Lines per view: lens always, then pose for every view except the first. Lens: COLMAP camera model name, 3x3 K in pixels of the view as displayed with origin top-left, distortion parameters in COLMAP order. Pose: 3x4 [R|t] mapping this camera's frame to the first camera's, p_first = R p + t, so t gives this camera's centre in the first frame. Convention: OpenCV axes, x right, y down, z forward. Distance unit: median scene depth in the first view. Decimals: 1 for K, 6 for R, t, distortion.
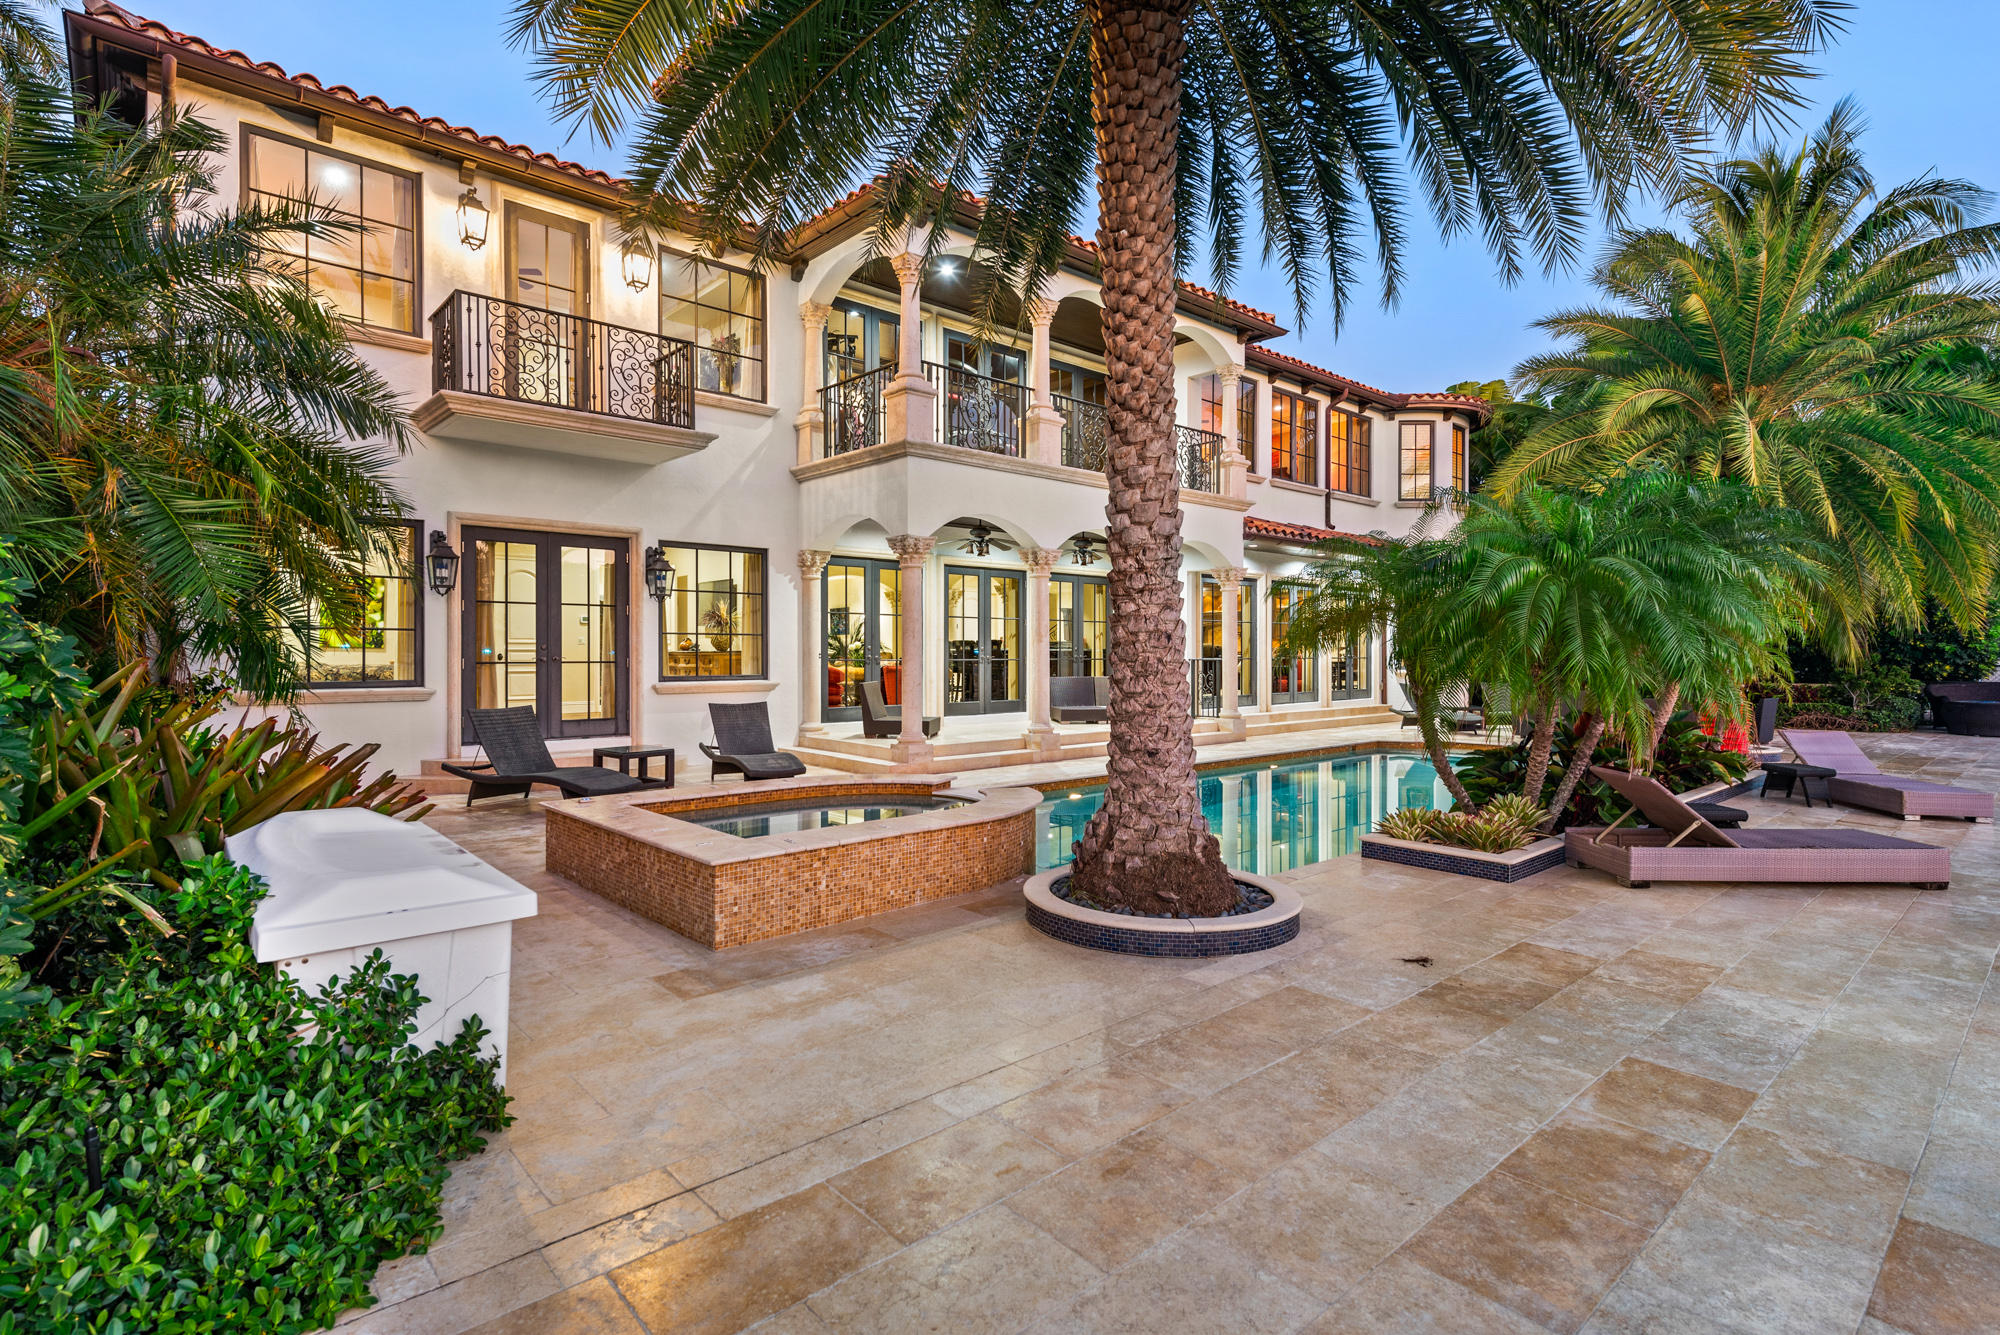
lens RADIAL K [[964.3, 0, 998.0], [0, 964.3, 656.8], [0, 0, 1]] dist [0.022610, -0.010848]
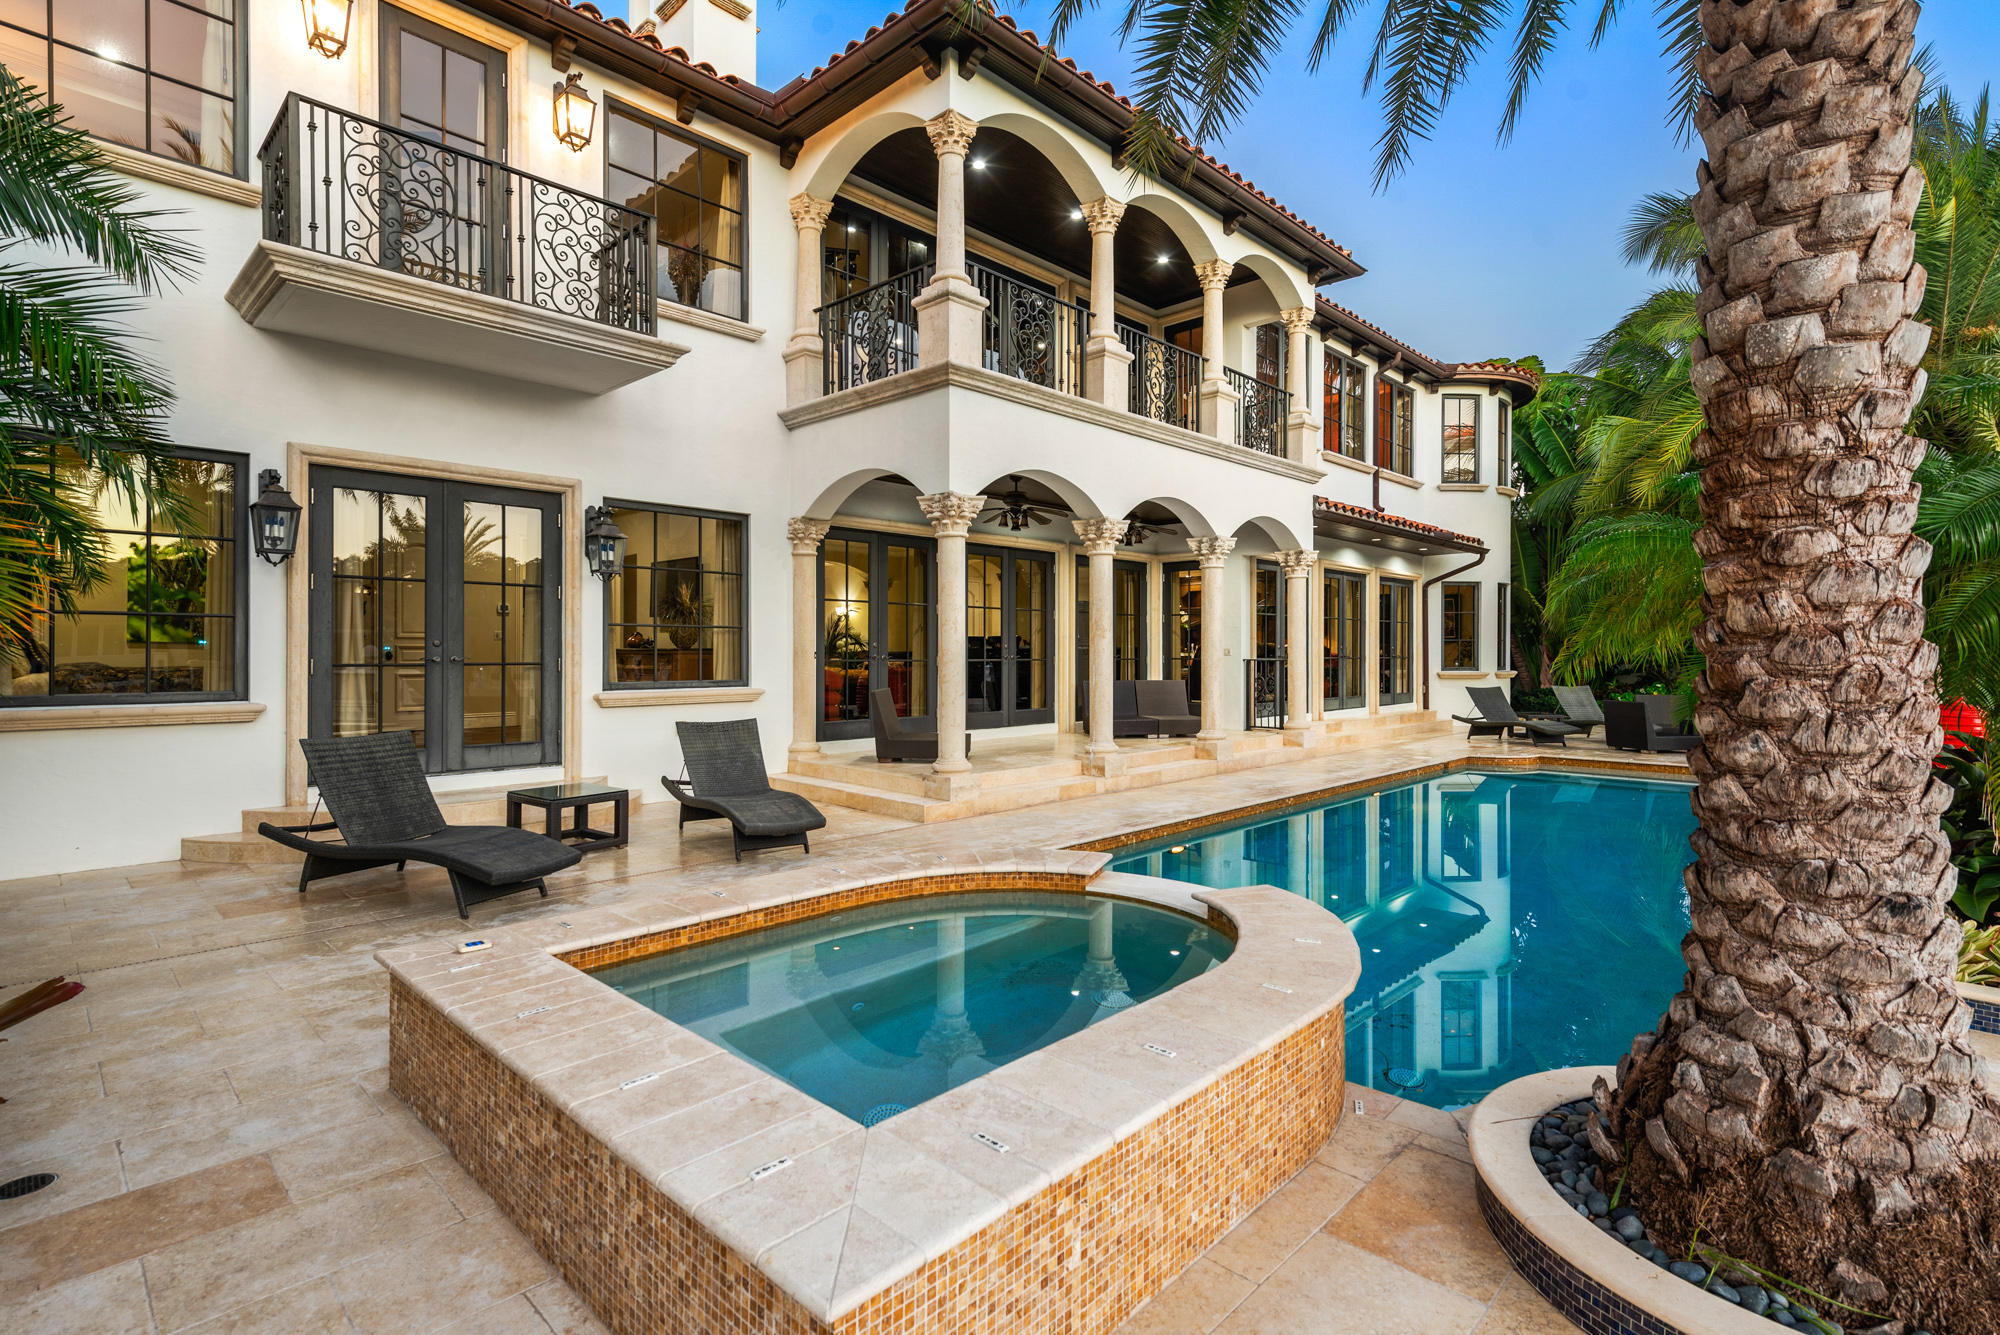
lens RADIAL K [[949.5, 0, 999.4], [0, 949.5, 649.7], [0, 0, 1]] dist [0.025912, -0.013679]
pose [[0.997769, 0.001950, 0.066730, -0.168025], [-0.001590, 0.999984, -0.005450, -0.002579], [-0.066739, 0.005332, 0.997756, 0.437695]]
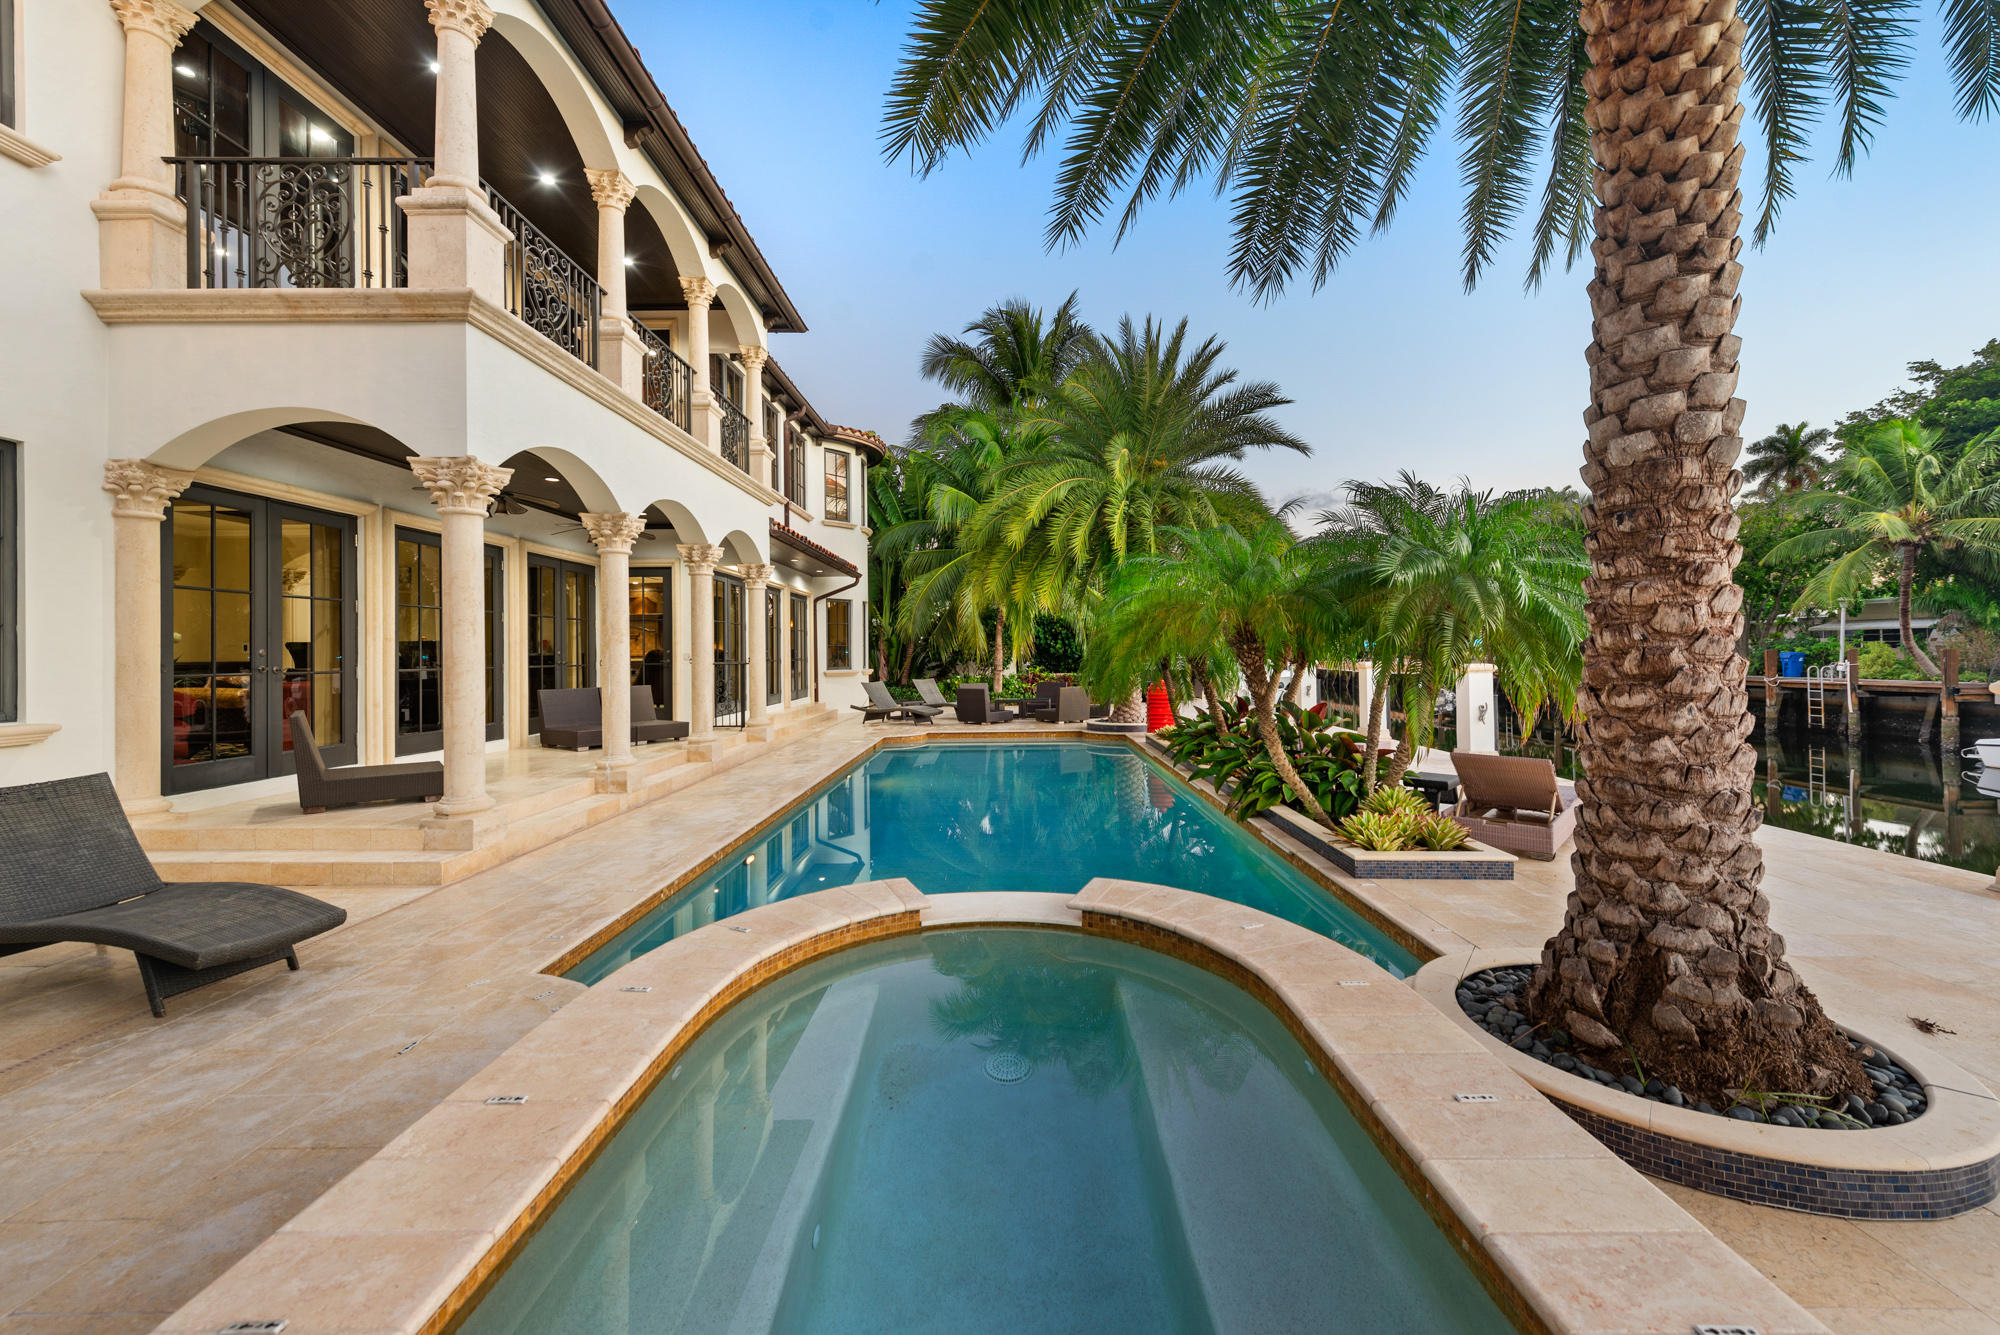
lens RADIAL K [[793.6, 0, 1002.5], [0, 793.6, 645.7], [0, 0, 1]] dist [0.011048, -0.000552]
pose [[0.676770, 0.000282, 0.736195, -0.372331], [0.012829, 0.999844, -0.012177, -0.003826], [-0.736083, 0.017685, 0.676660, 0.706388]]
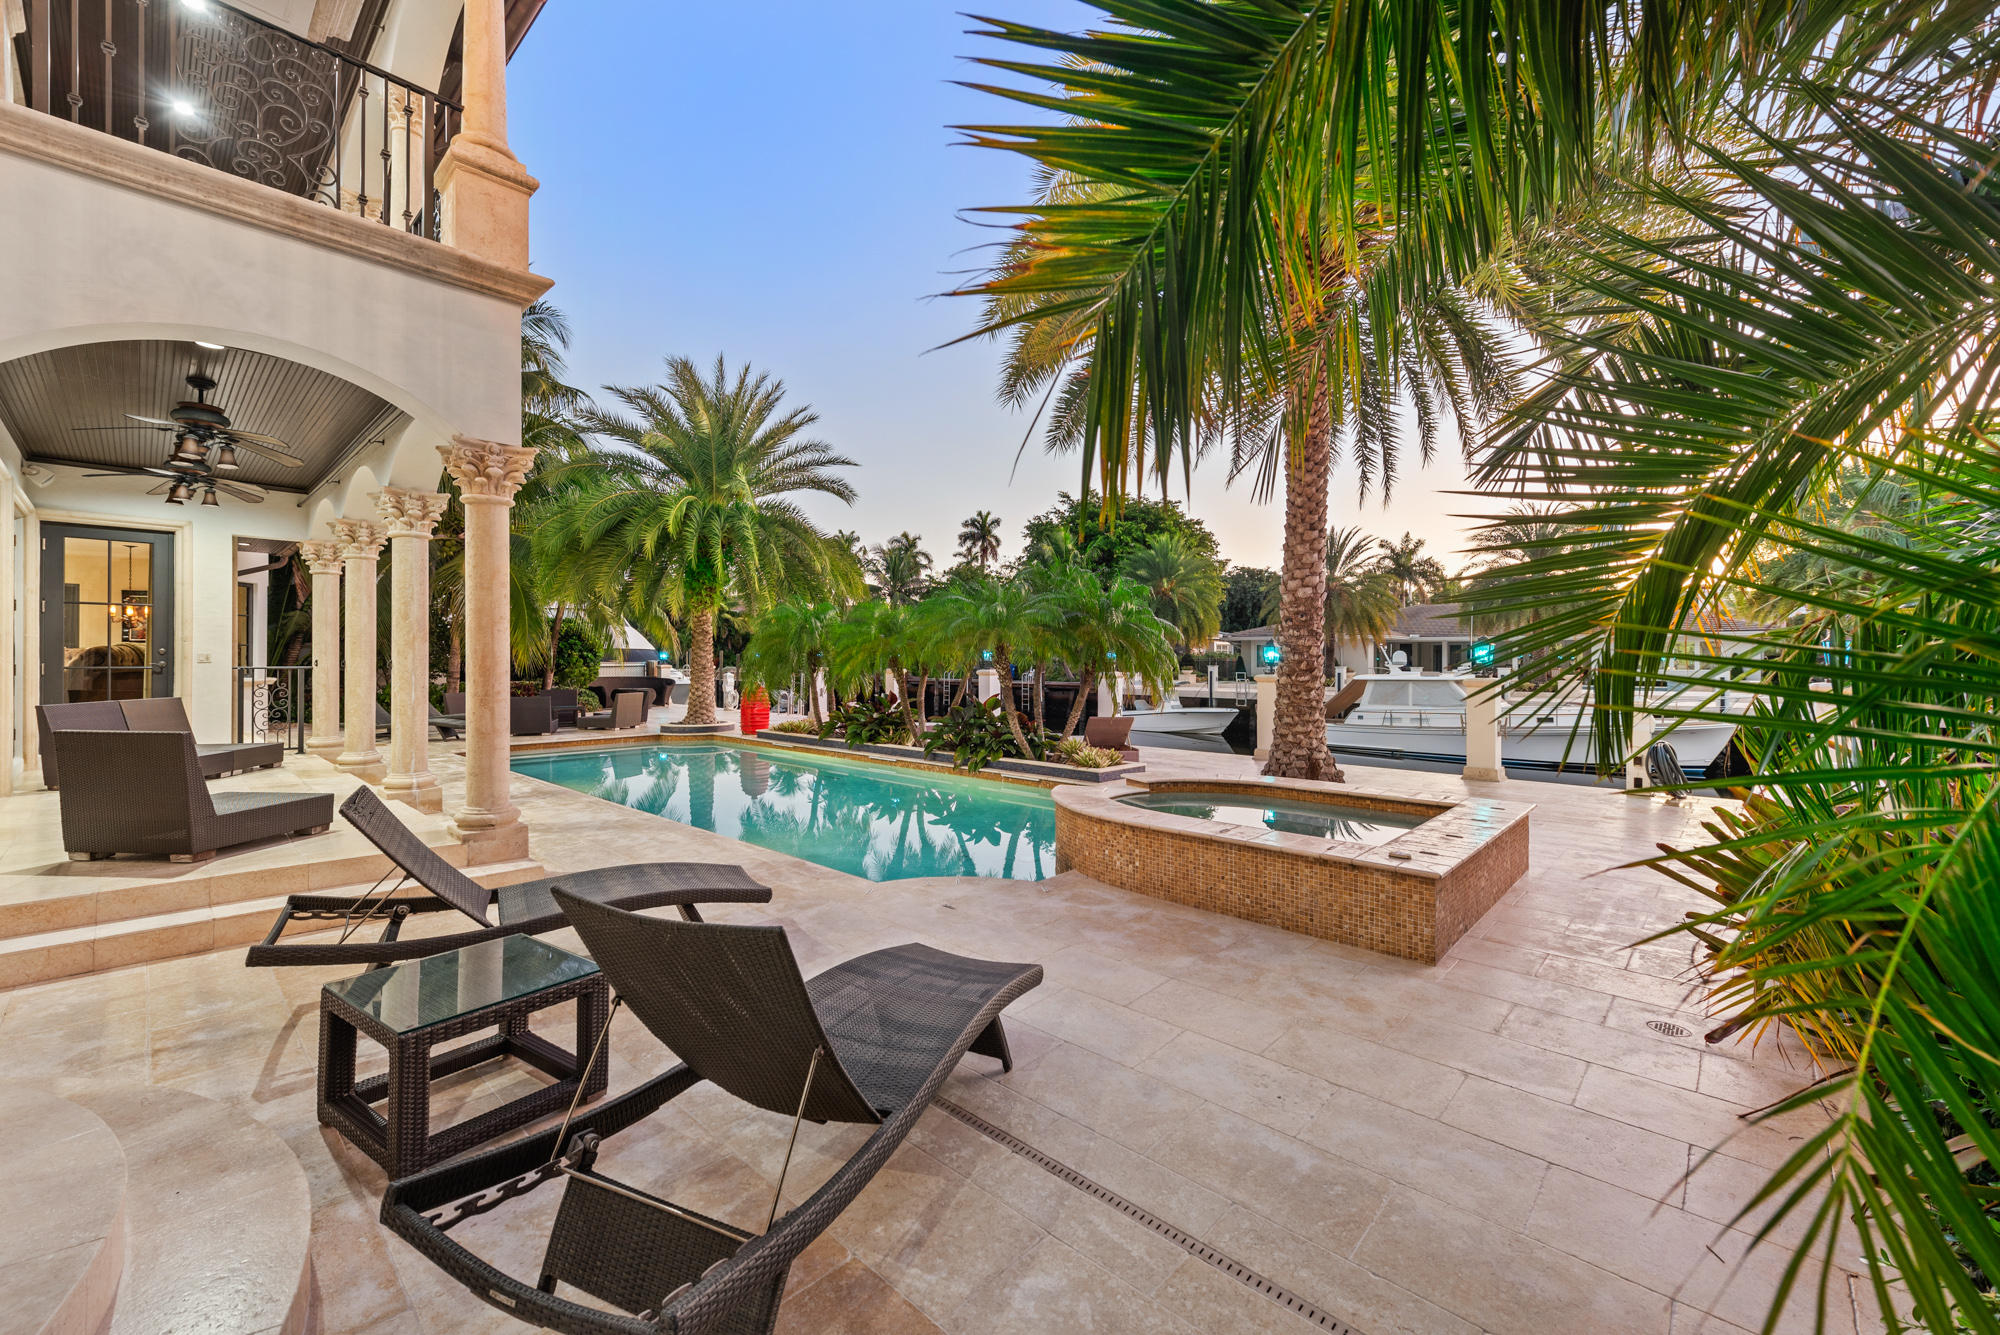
lens RADIAL K [[789.6, 0, 995.3], [0, 789.6, 652.8], [0, 0, 1]] dist [0.001883, -0.000119]
pose [[-0.087347, 0.008942, 0.996138, -0.921513], [0.002092, 0.999959, -0.008792, -0.005277], [-0.996176, 0.001316, -0.087362, 1.242098]]
